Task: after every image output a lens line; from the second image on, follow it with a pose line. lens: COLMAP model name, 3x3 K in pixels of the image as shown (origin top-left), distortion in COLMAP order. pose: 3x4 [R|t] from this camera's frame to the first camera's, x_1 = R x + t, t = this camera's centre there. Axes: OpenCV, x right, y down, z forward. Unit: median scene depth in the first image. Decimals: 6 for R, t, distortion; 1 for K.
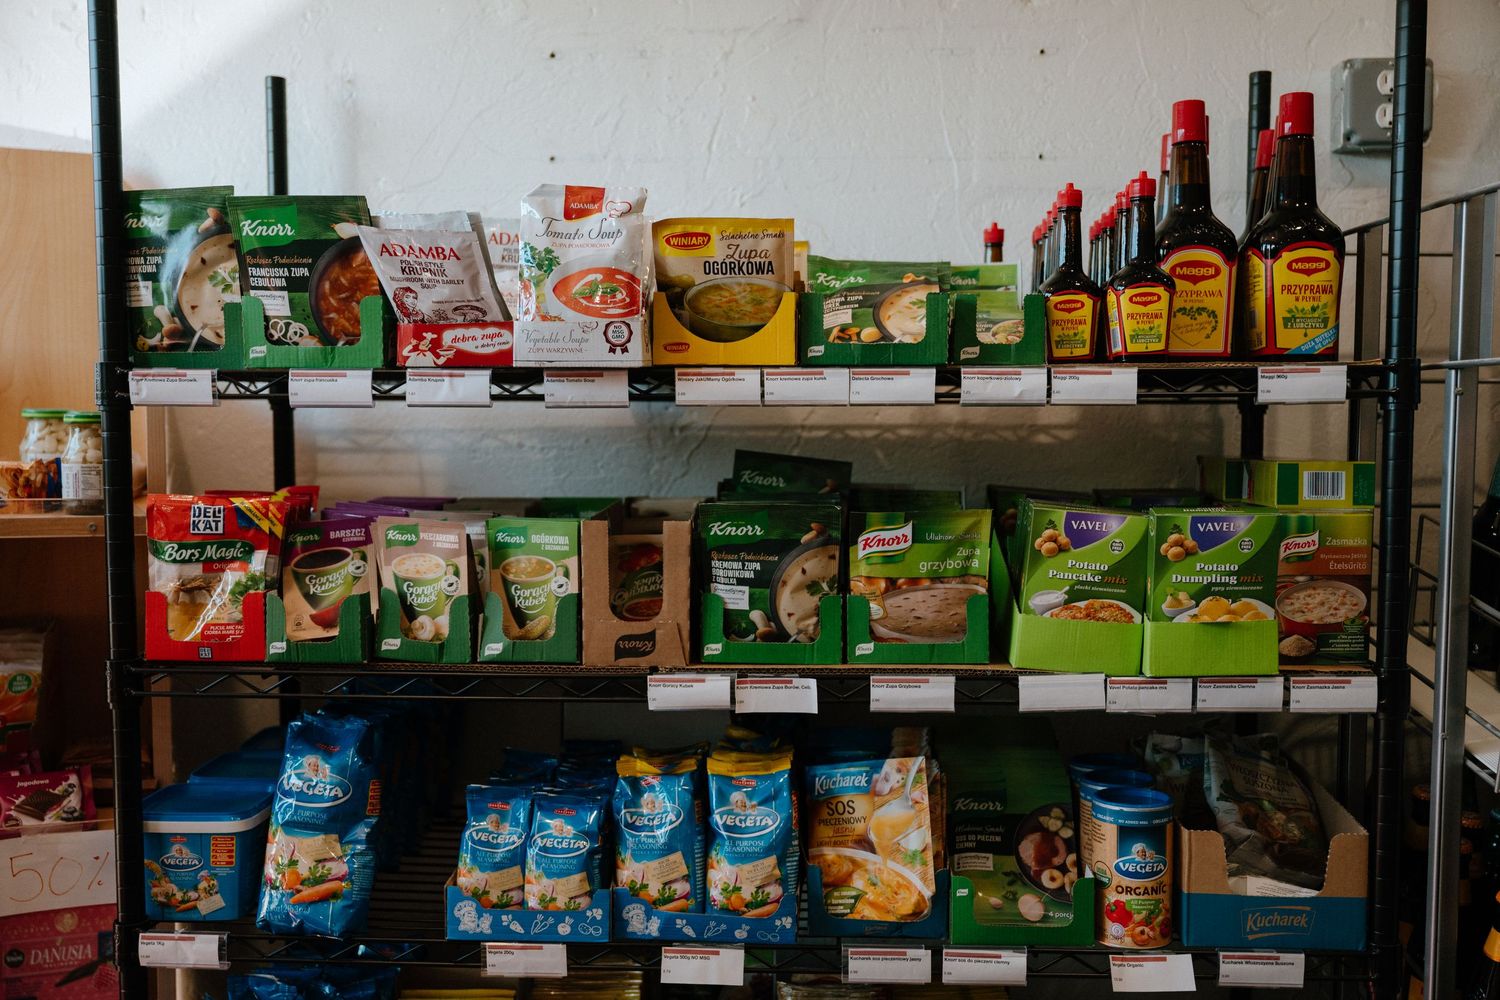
lens RADIAL K [[1439.8, 0, 744.4], [0, 1439.8, 499.0], [0, 0, 1]] dist [-0.014578, 0.000000]
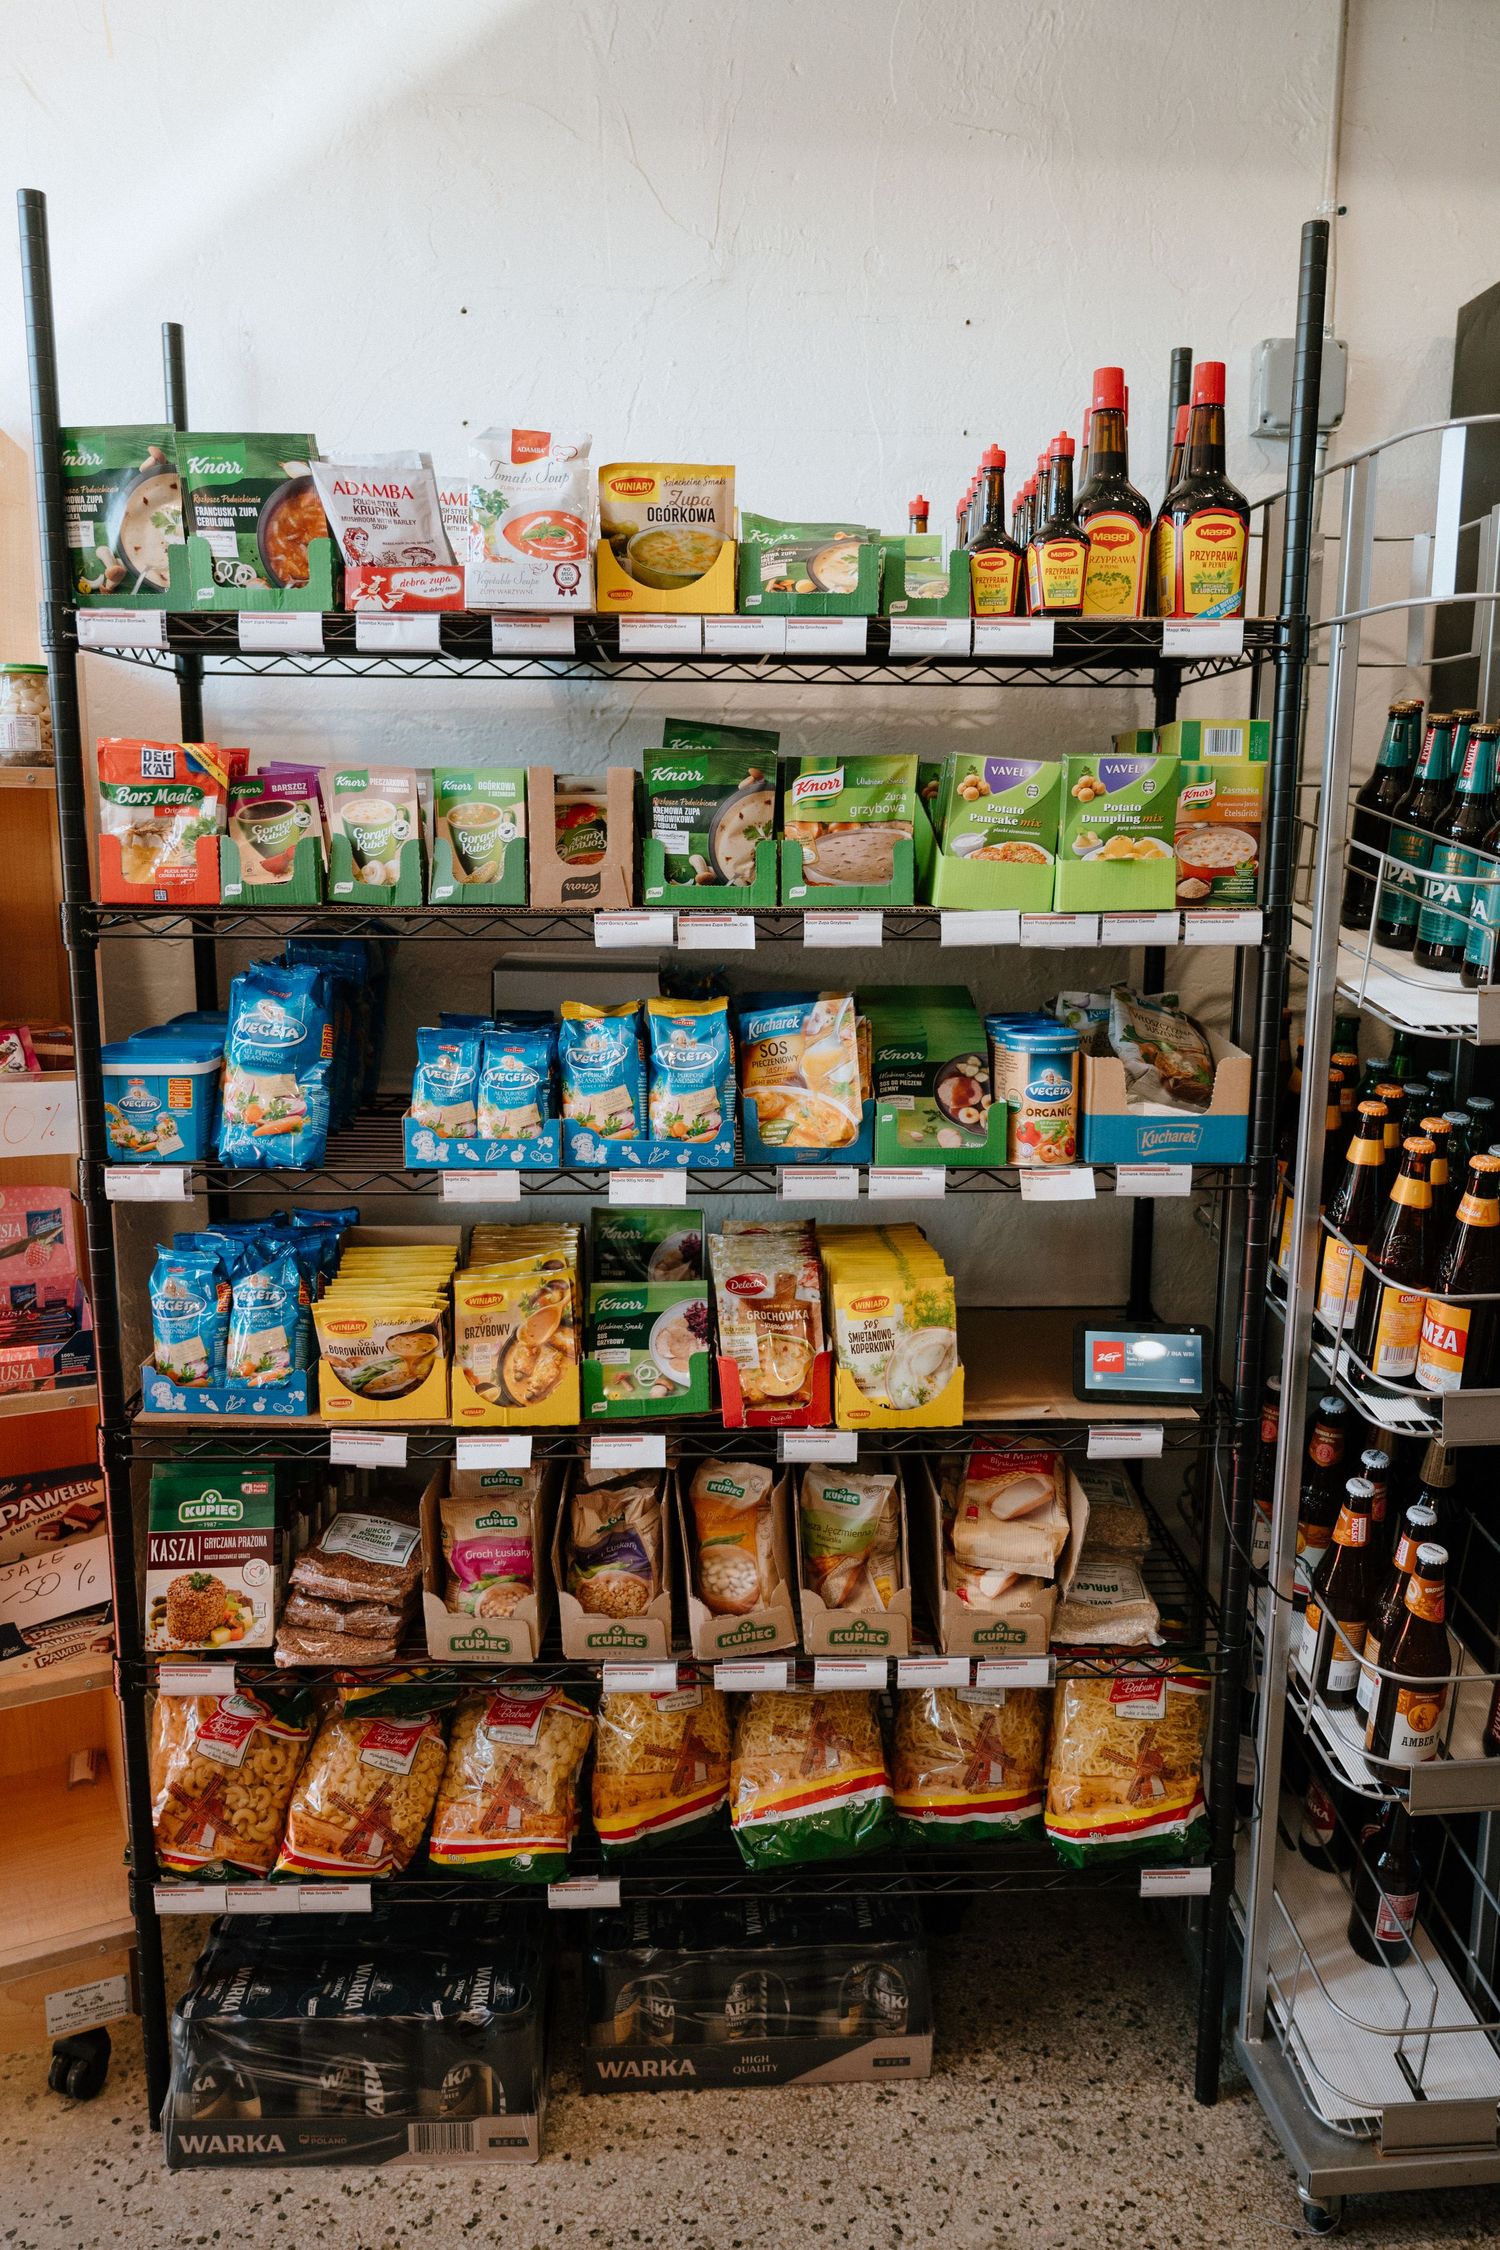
lens RADIAL K [[1717.5, 0, 760.9], [0, 1717.5, 1128.7], [0, 0, 1]] dist [-0.021698, 0.000985]
pose [[0.995622, -0.010493, 0.092884, -0.063337], [-0.000541, 0.993015, 0.117986, 0.128421], [-0.093474, -0.117519, 0.988662, -0.271145]]
